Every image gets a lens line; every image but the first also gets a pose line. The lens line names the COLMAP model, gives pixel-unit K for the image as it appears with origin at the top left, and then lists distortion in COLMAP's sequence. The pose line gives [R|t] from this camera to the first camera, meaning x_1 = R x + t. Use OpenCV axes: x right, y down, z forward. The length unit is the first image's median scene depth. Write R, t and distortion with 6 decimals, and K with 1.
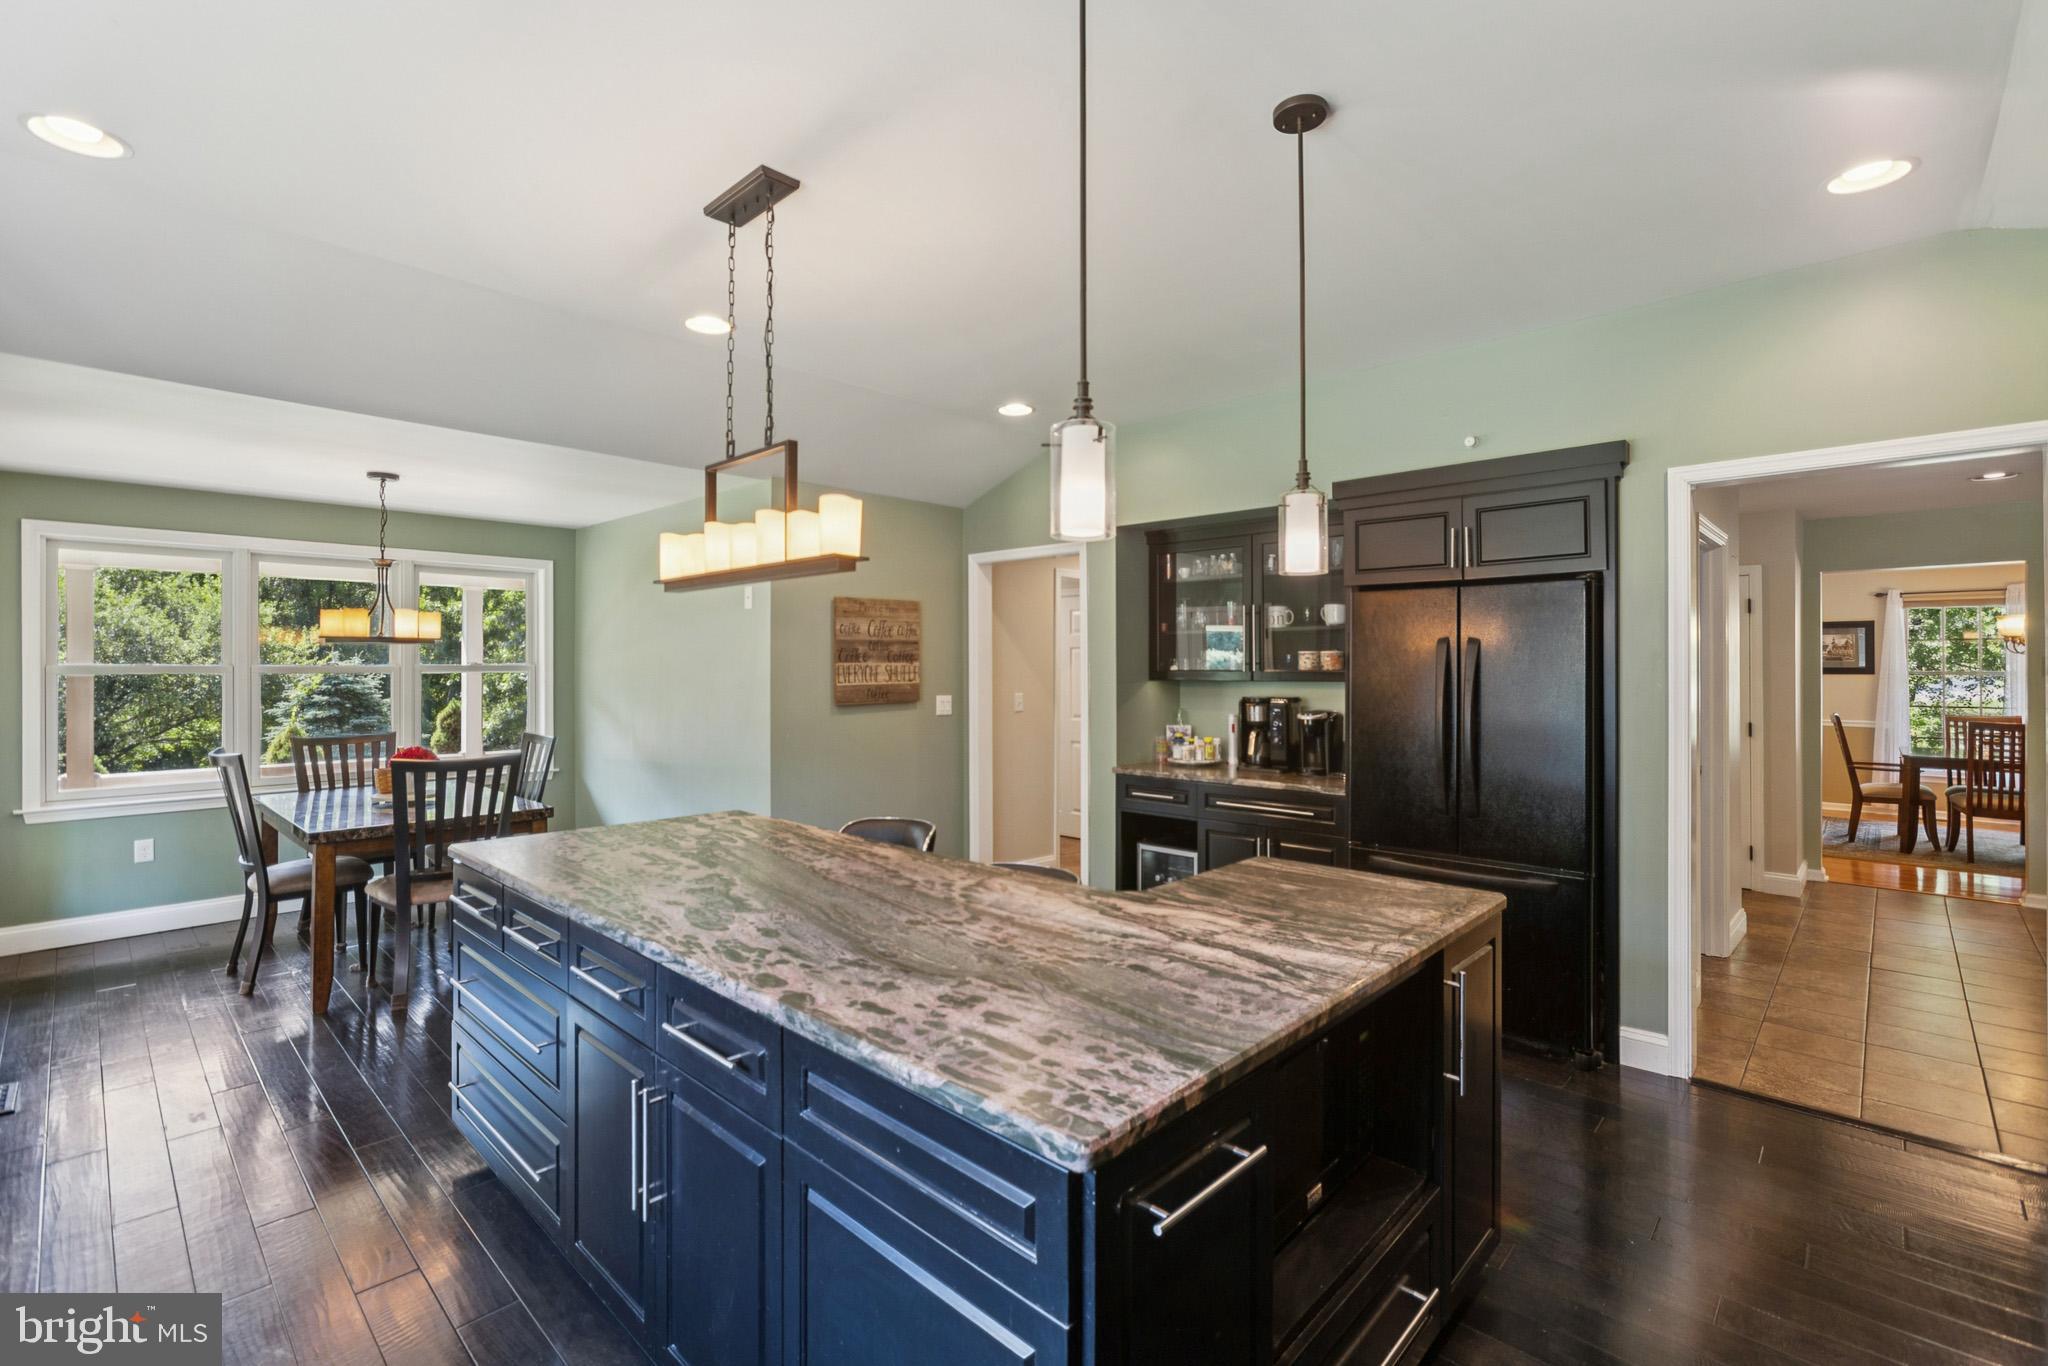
lens RADIAL K [[904.4, 0, 1017.2], [0, 904.4, 679.0], [0, 0, 1]] dist [-0.012338, 0.001638]
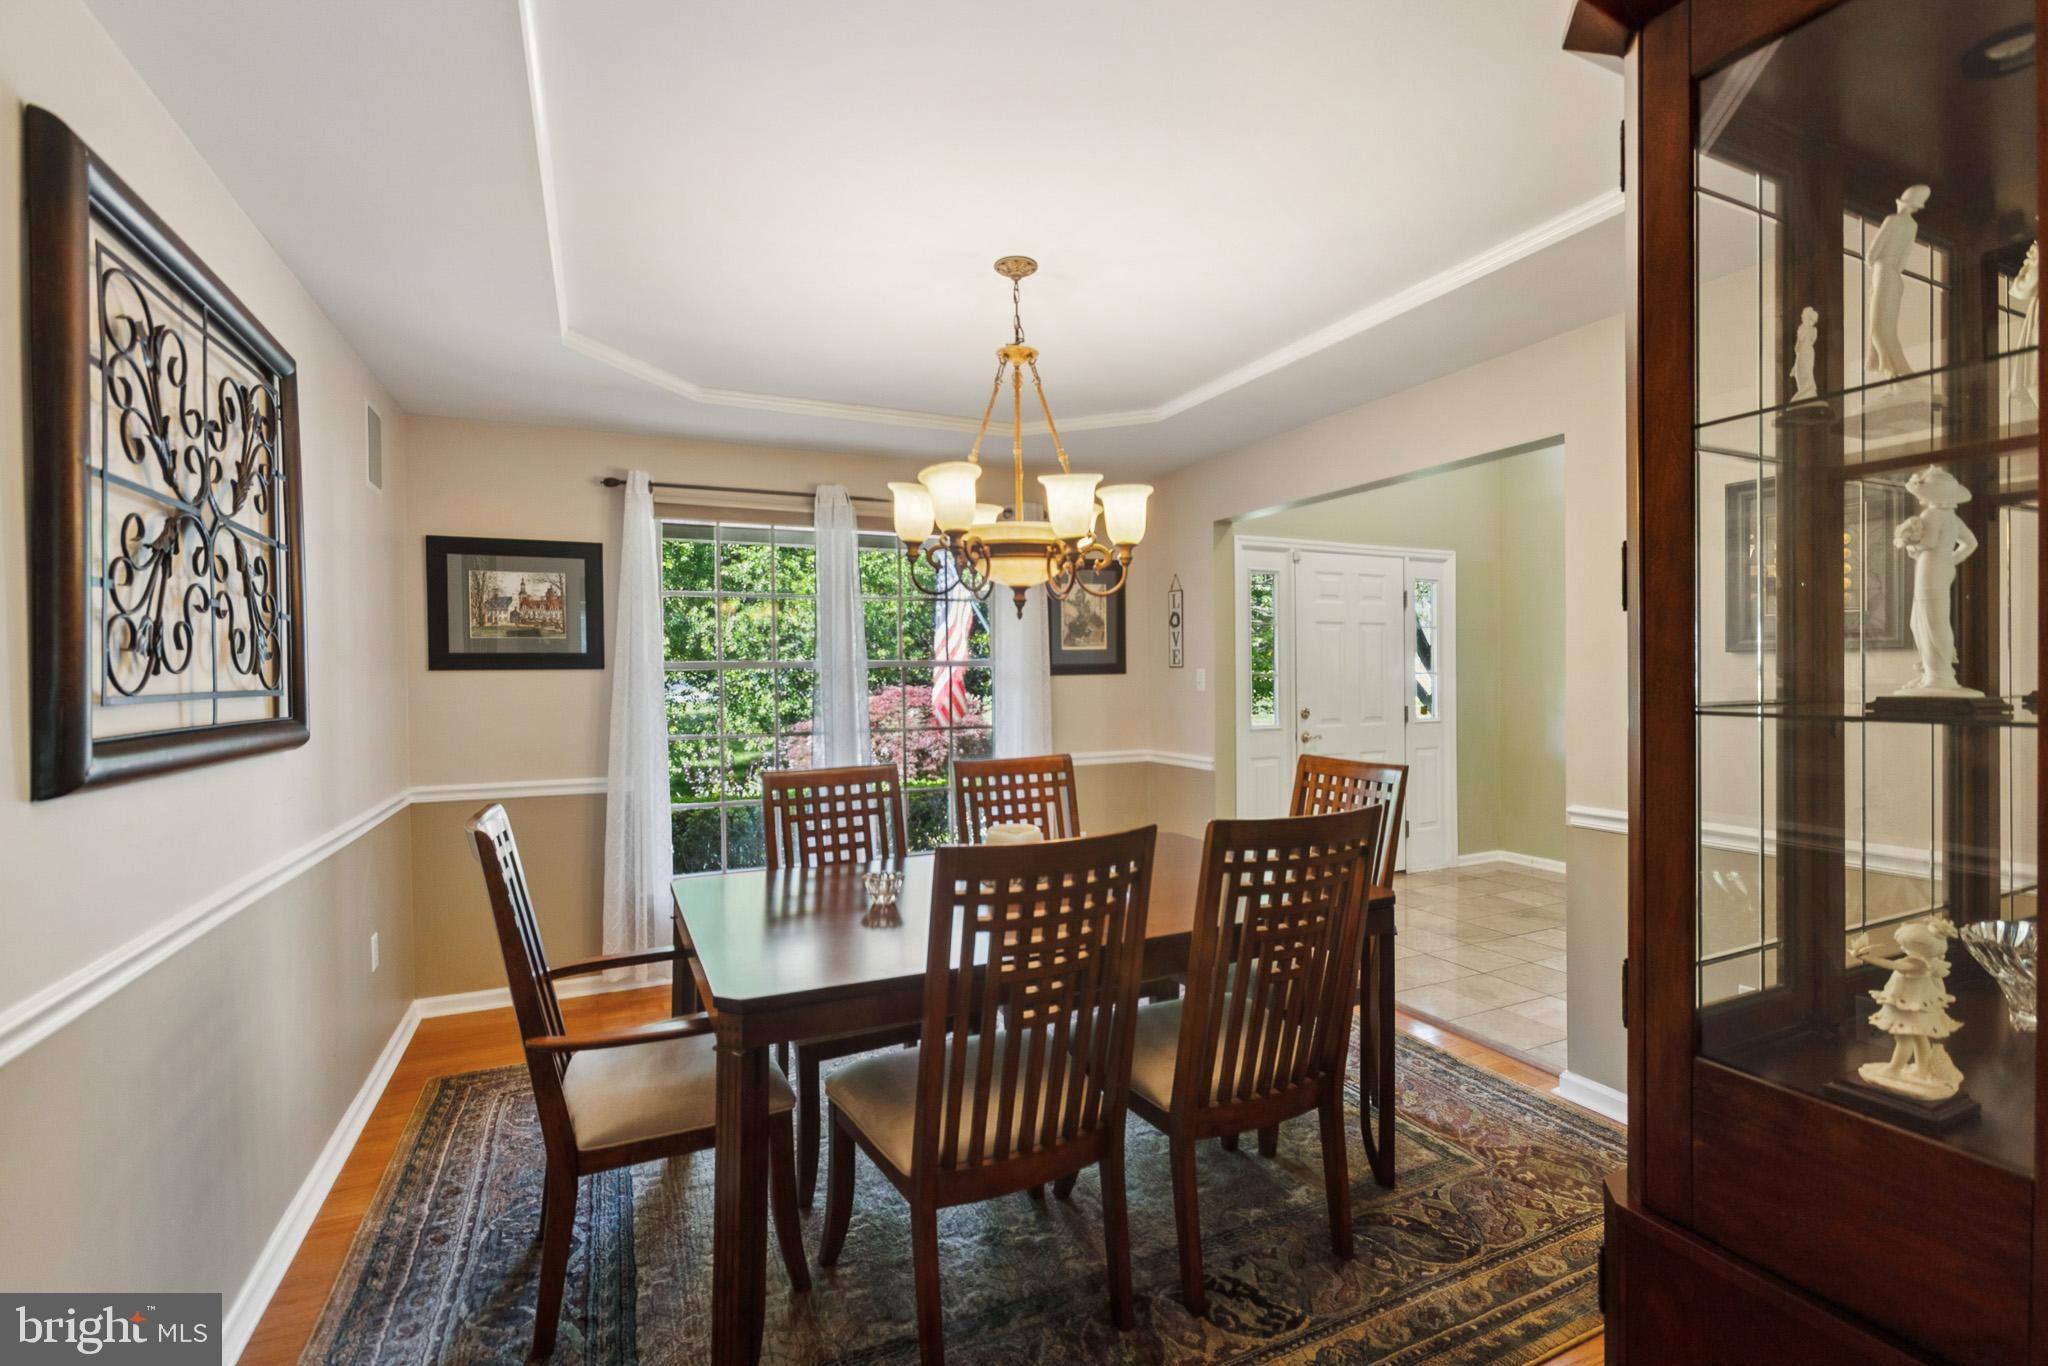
lens RADIAL K [[904.4, 0, 1020.6], [0, 904.4, 683.1], [0, 0, 1]] dist [-0.012338, 0.001638]
pose [[0.358549, -0.009133, 0.933466, 0.623640], [0.010937, 0.999925, 0.005582, 0.001638], [-0.933447, 0.008208, 0.358621, 0.656542]]
